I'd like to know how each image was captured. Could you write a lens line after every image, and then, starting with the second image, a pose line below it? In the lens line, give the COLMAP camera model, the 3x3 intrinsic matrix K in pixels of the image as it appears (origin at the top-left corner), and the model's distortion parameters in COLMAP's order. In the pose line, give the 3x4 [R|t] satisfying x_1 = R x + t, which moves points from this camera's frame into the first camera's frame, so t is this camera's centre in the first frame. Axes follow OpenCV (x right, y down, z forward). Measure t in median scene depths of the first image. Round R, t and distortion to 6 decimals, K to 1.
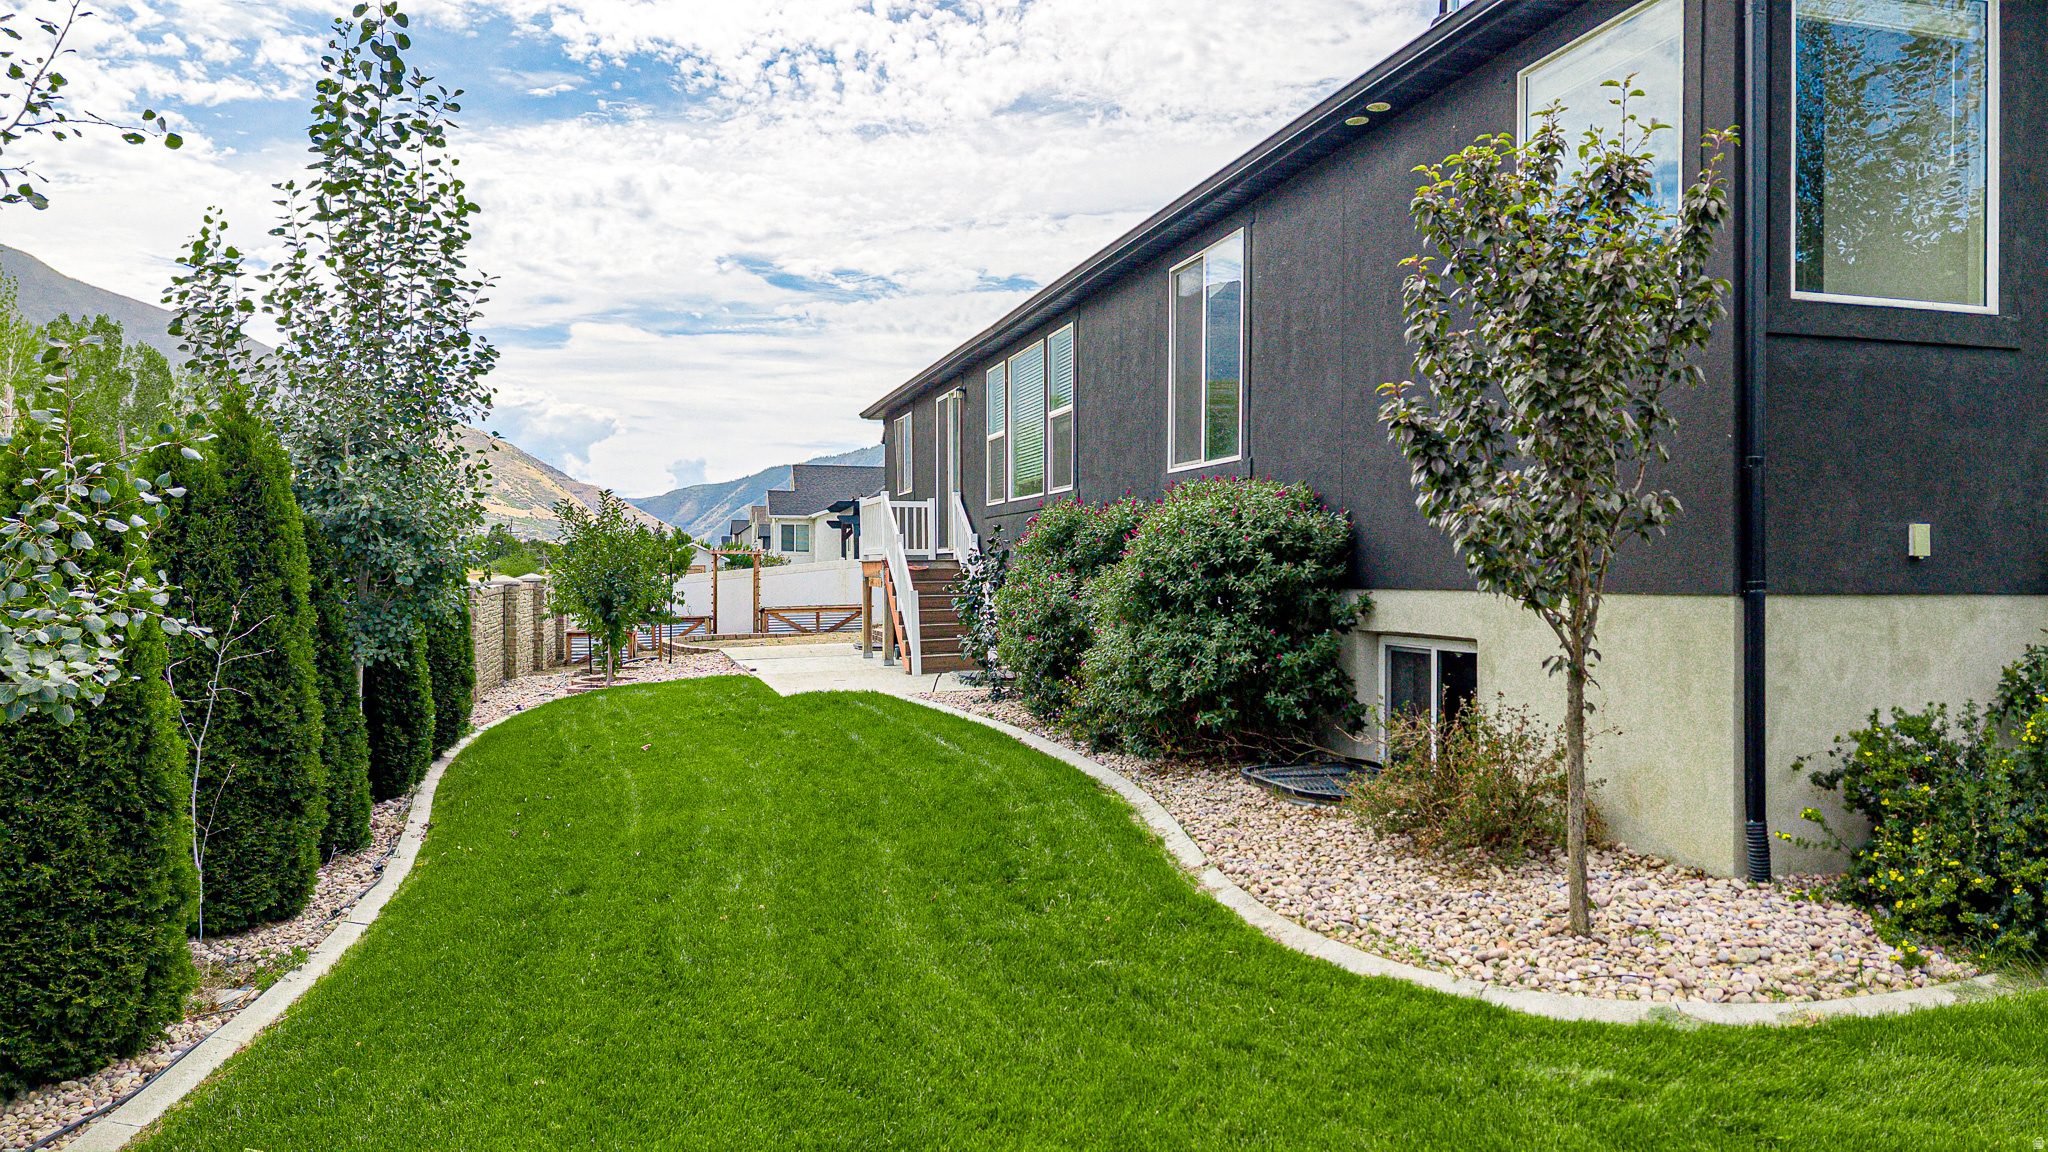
lens RADIAL K [[1332.2, 0, 1024.0], [0, 1332.2, 576.0], [0, 0, 1]] dist [-0.034114, -0.001201]
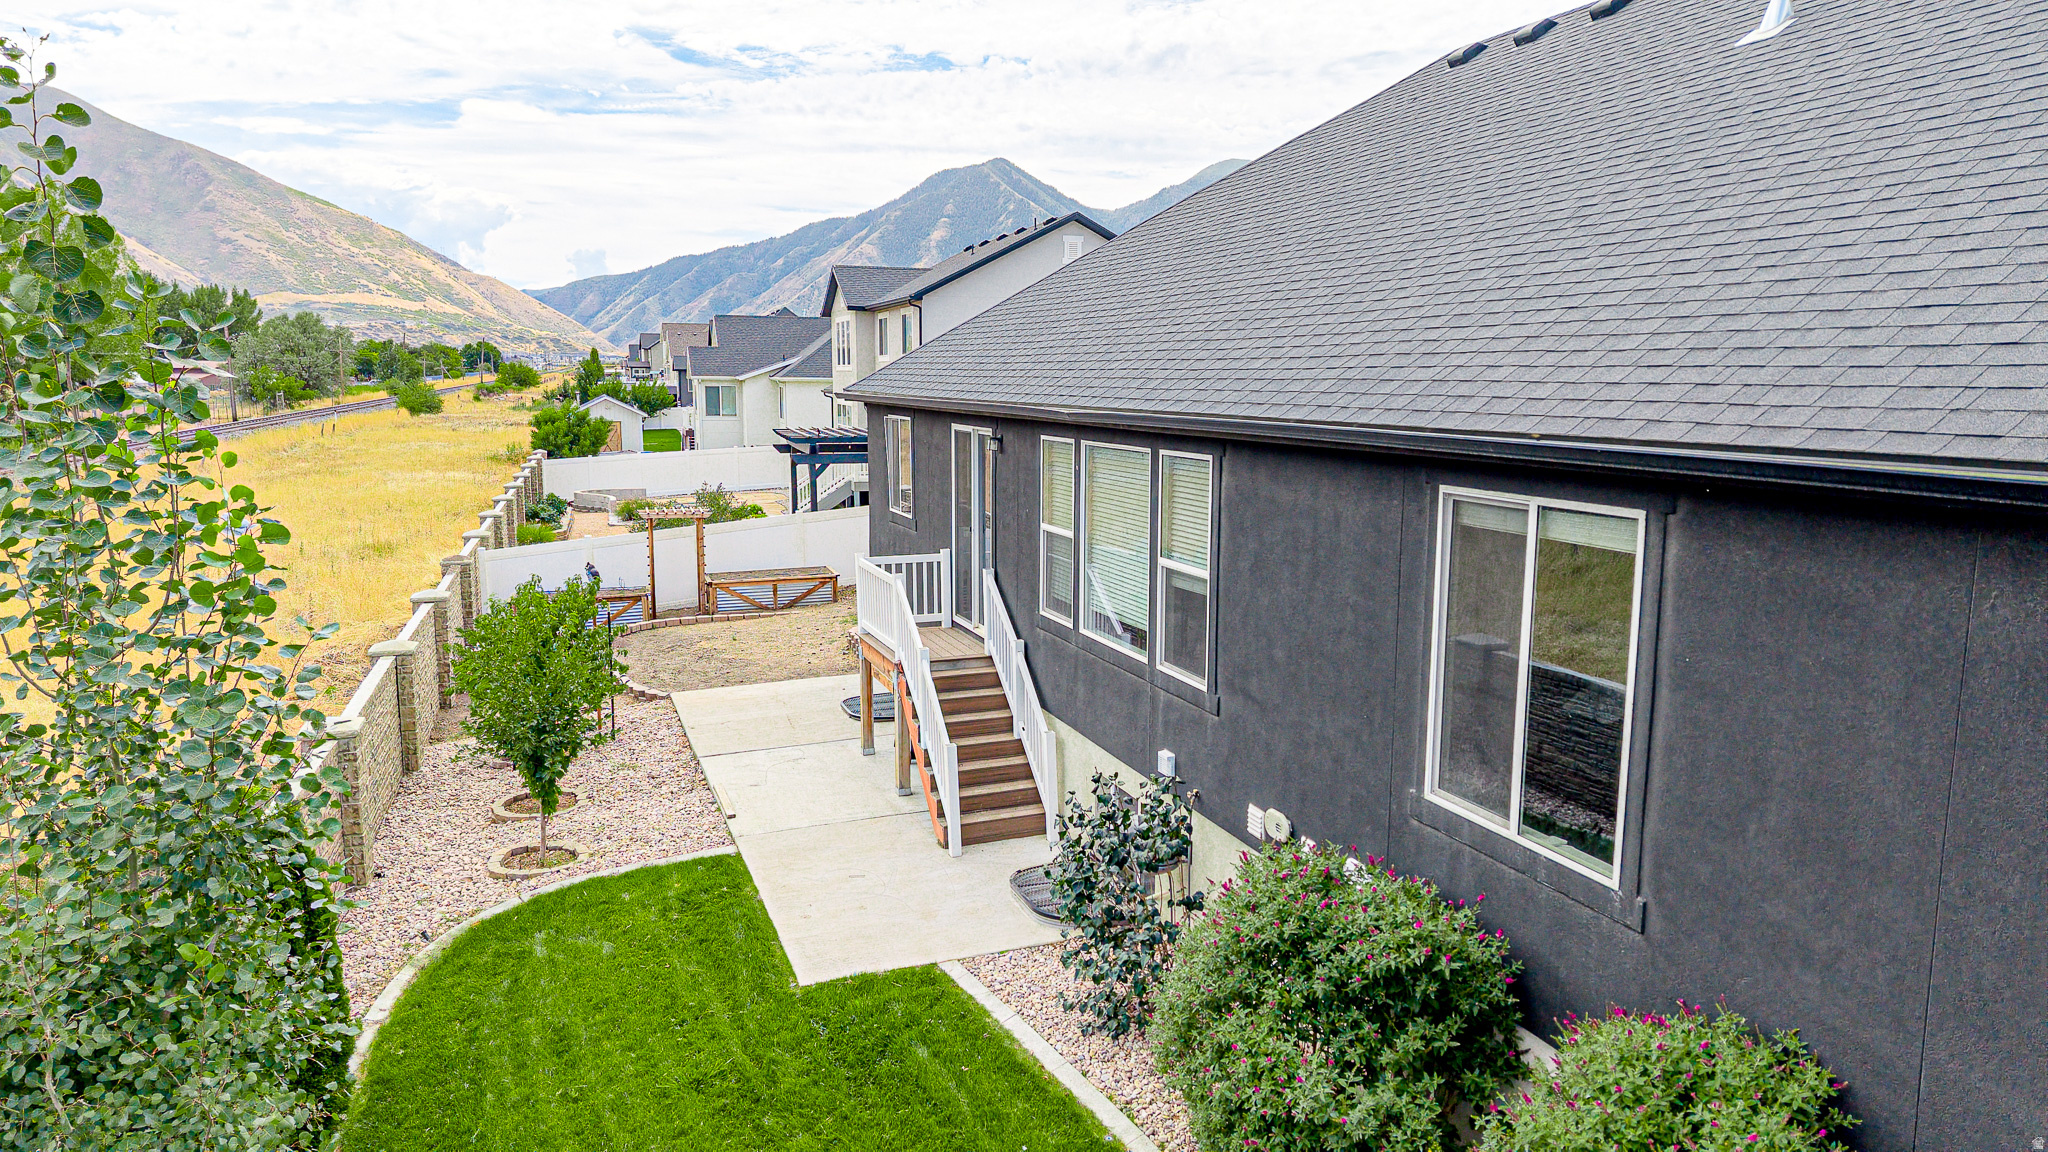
lens RADIAL K [[1332.2, 0, 1024.0], [0, 1332.2, 576.0], [0, 0, 1]] dist [-0.034114, -0.001201]
pose [[0.997911, 0.003955, 0.064478, -0.049788], [-0.013545, 0.988747, 0.148981, -0.107306], [-0.063163, -0.149543, 0.986736, 0.146694]]
